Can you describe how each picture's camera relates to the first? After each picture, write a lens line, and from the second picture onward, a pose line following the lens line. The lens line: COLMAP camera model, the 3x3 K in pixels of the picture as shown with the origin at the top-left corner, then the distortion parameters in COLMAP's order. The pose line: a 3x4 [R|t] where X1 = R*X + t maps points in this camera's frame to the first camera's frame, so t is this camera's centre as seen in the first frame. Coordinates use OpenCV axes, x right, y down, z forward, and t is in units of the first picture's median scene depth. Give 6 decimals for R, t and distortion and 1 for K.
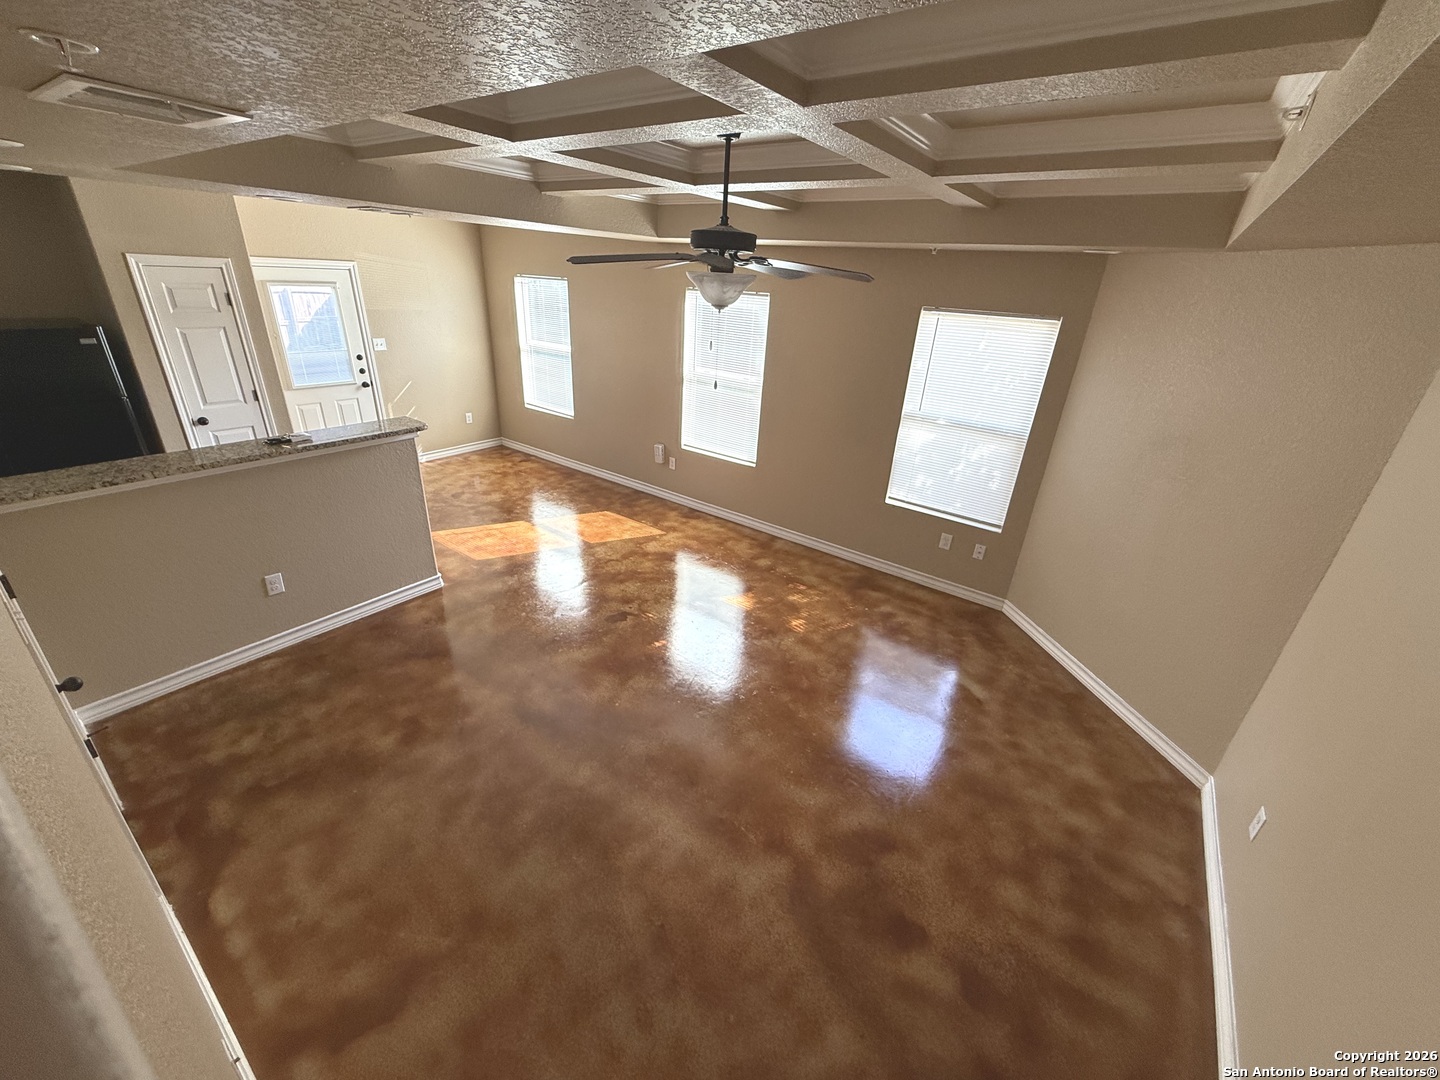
lens RADIAL K [[575.7, 0, 717.1], [0, 575.7, 539.7], [0, 0, 1]] dist [-0.002550, 0.000448]
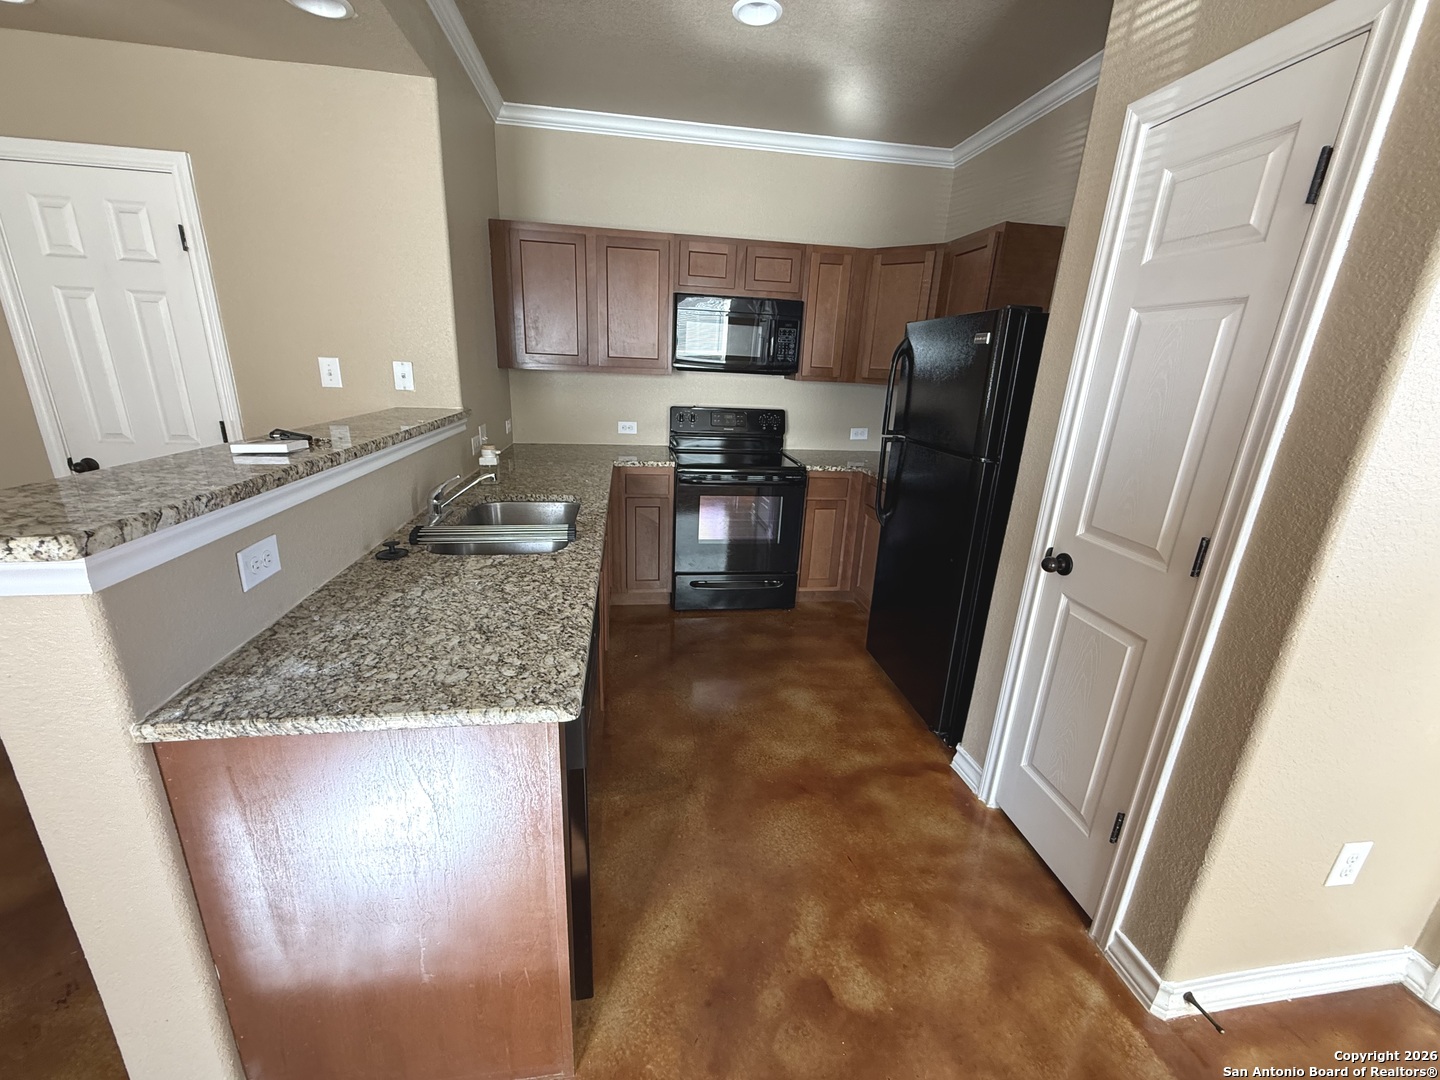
lens RADIAL K [[575.7, 0, 715.7], [0, 575.7, 542.6], [0, 0, 1]] dist [-0.002550, 0.000448]
pose [[-0.712462, 0.127842, -0.689967, -0.484055], [-0.363182, 0.774142, 0.518462, -0.329418], [0.600414, 0.619968, -0.505116, 1.047995]]
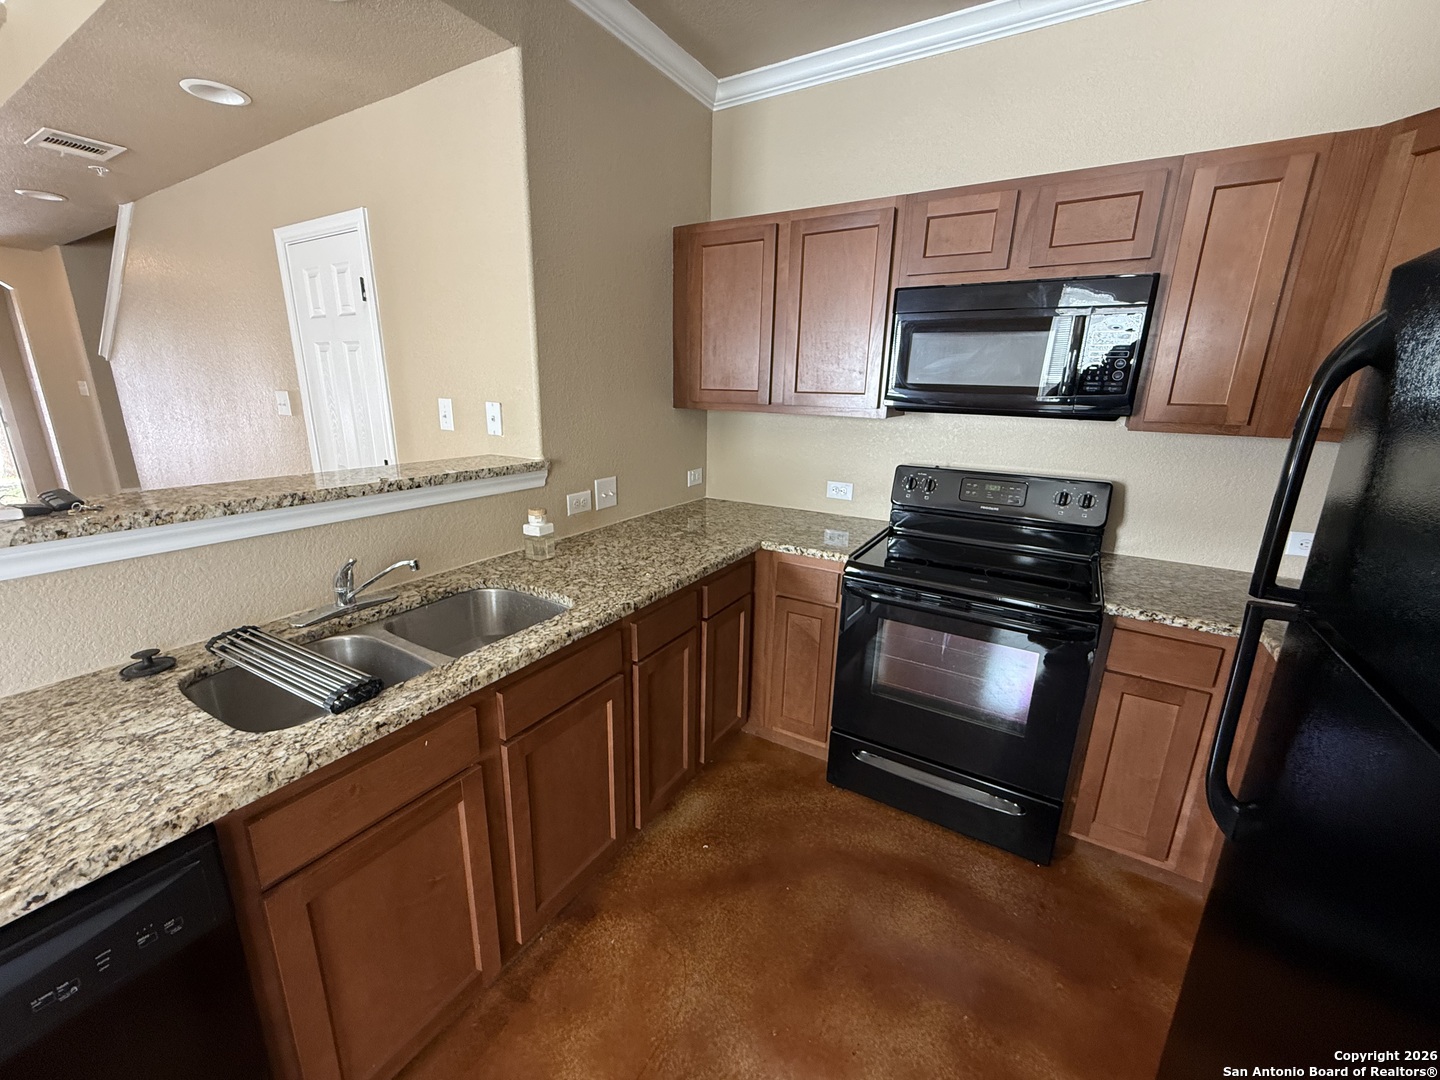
lens RADIAL K [[575.7, 0, 714.6], [0, 575.7, 541.6], [0, 0, 1]] dist [-0.002550, 0.000448]
pose [[-0.993803, -0.050730, -0.098908, -0.805946], [-0.102166, 0.767460, 0.632904, -0.297838], [0.043801, 0.639087, -0.767886, 0.925270]]
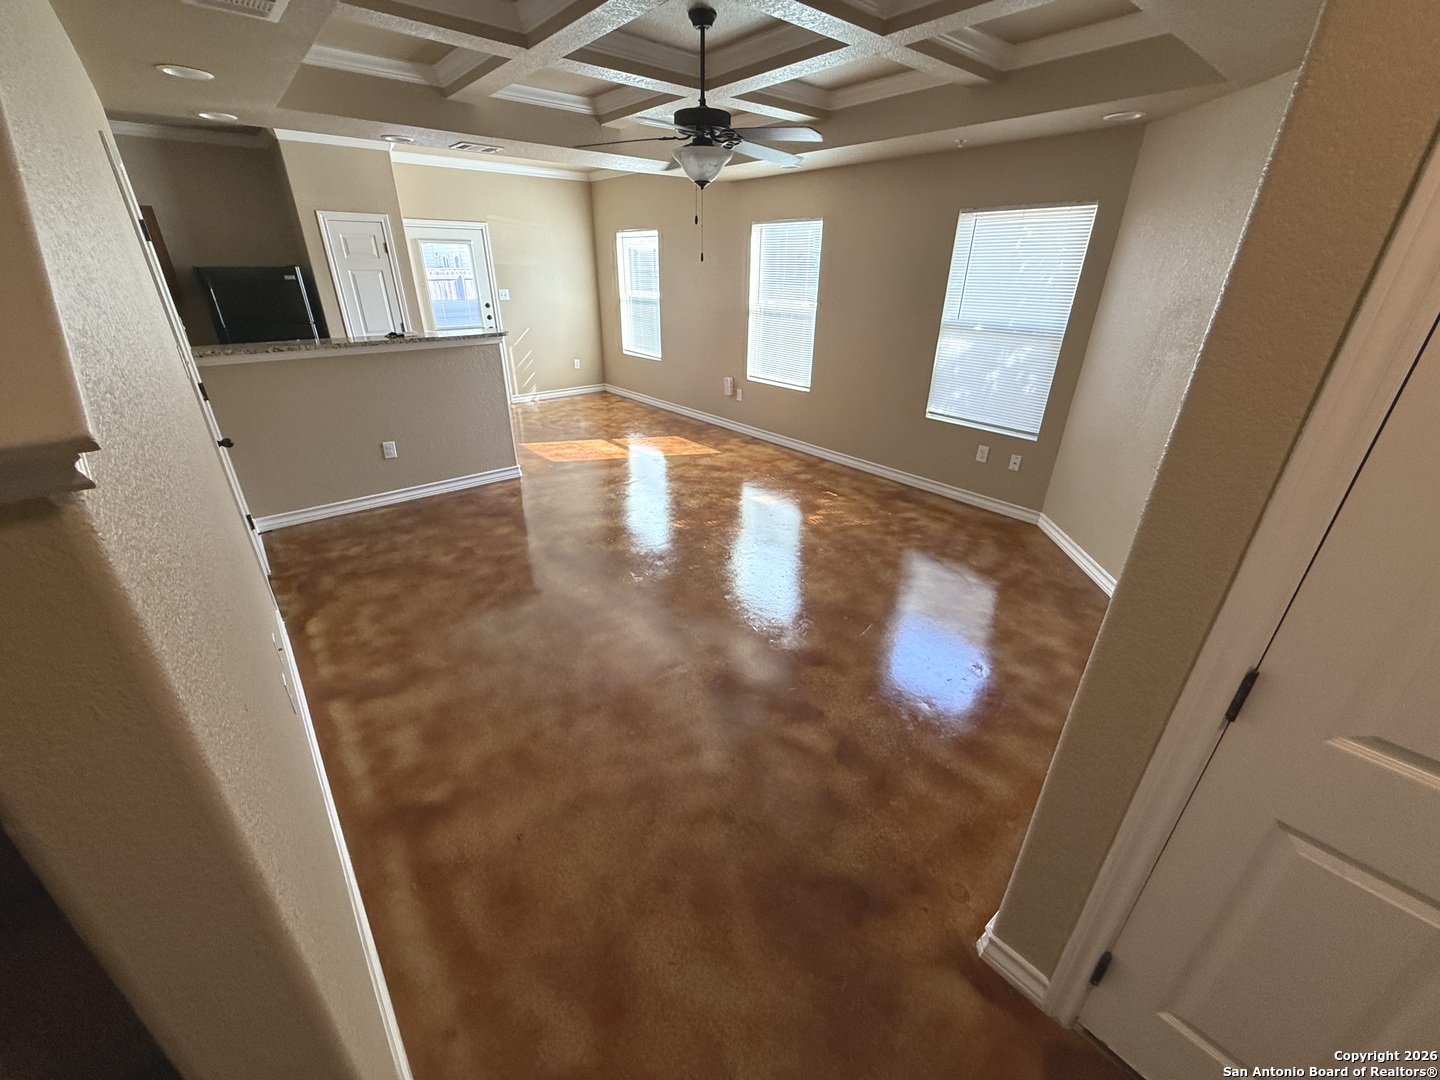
lens RADIAL K [[575.7, 0, 716.0], [0, 575.7, 540.5], [0, 0, 1]] dist [-0.002550, 0.000448]
pose [[0.970706, 0.061634, -0.232230, 0.189370], [-0.059573, 0.998098, 0.015881, 0.160461], [0.232767, -0.001581, 0.972531, -0.064271]]
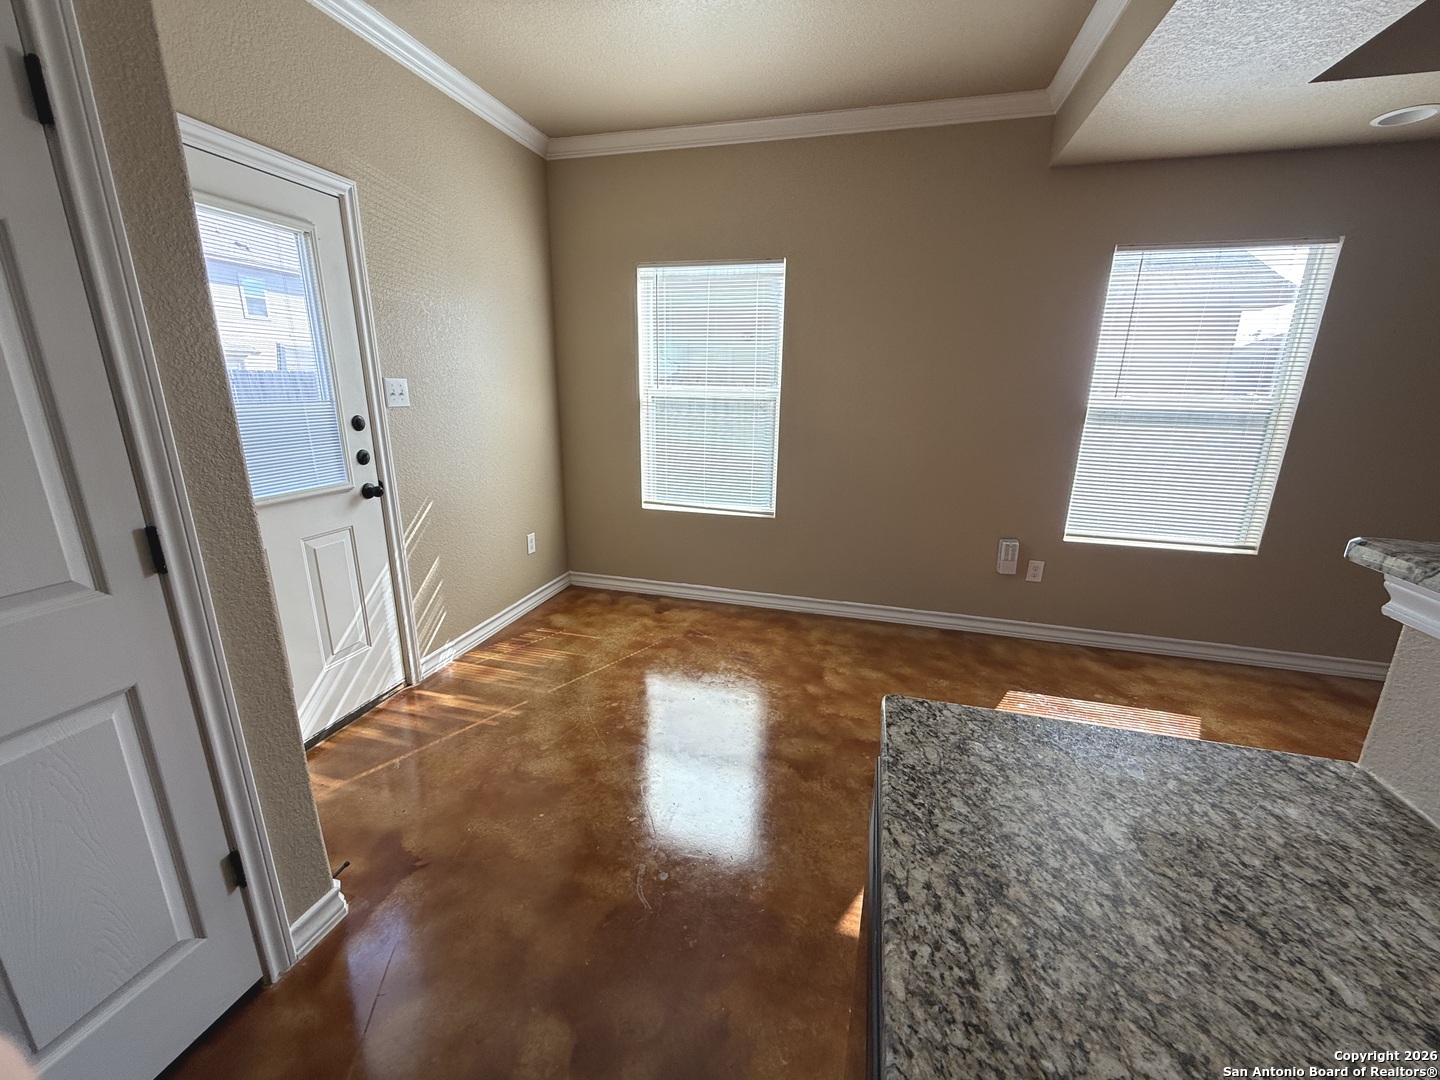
lens RADIAL K [[575.7, 0, 717.0], [0, 575.7, 541.2], [0, 0, 1]] dist [-0.002550, 0.000448]
pose [[0.933223, -0.132030, 0.334161, -0.706735], [0.179885, 0.976772, -0.116442, -0.198664], [-0.311025, 0.168777, 0.935296, 0.758534]]
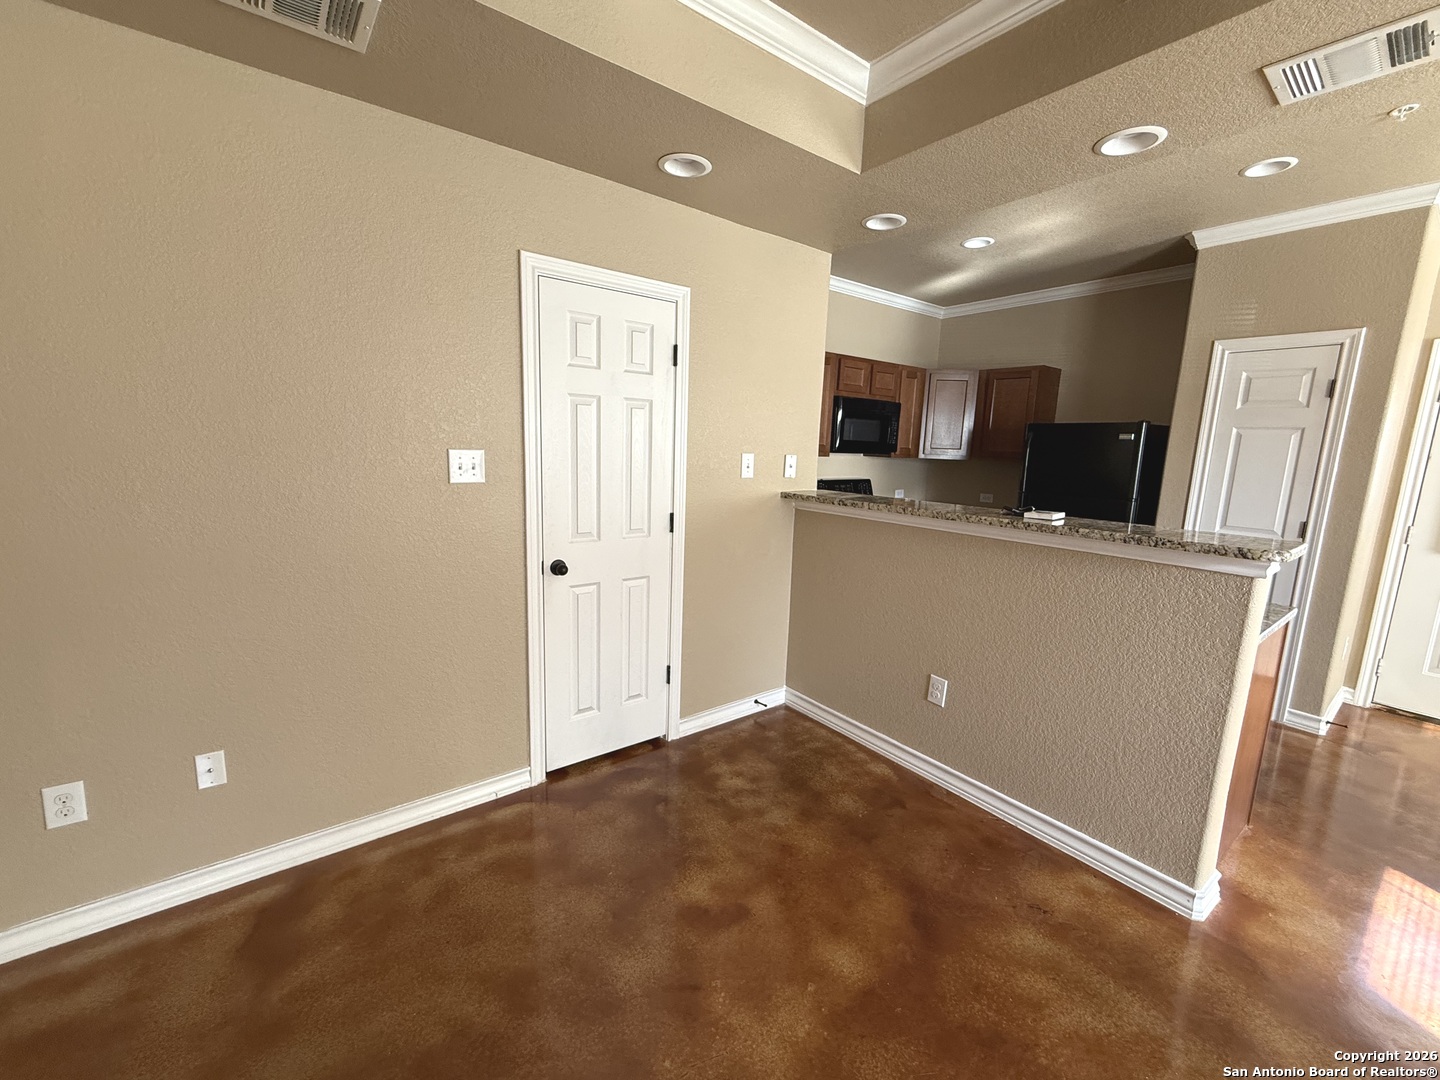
lens RADIAL K [[575.7, 0, 723.7], [0, 575.7, 544.2], [0, 0, 1]] dist [-0.002550, 0.000448]
pose [[-0.278494, 0.110513, -0.954059, 0.002757], [-0.440331, 0.868116, 0.229092, -0.102291], [0.853551, 0.483902, -0.193103, 0.604430]]
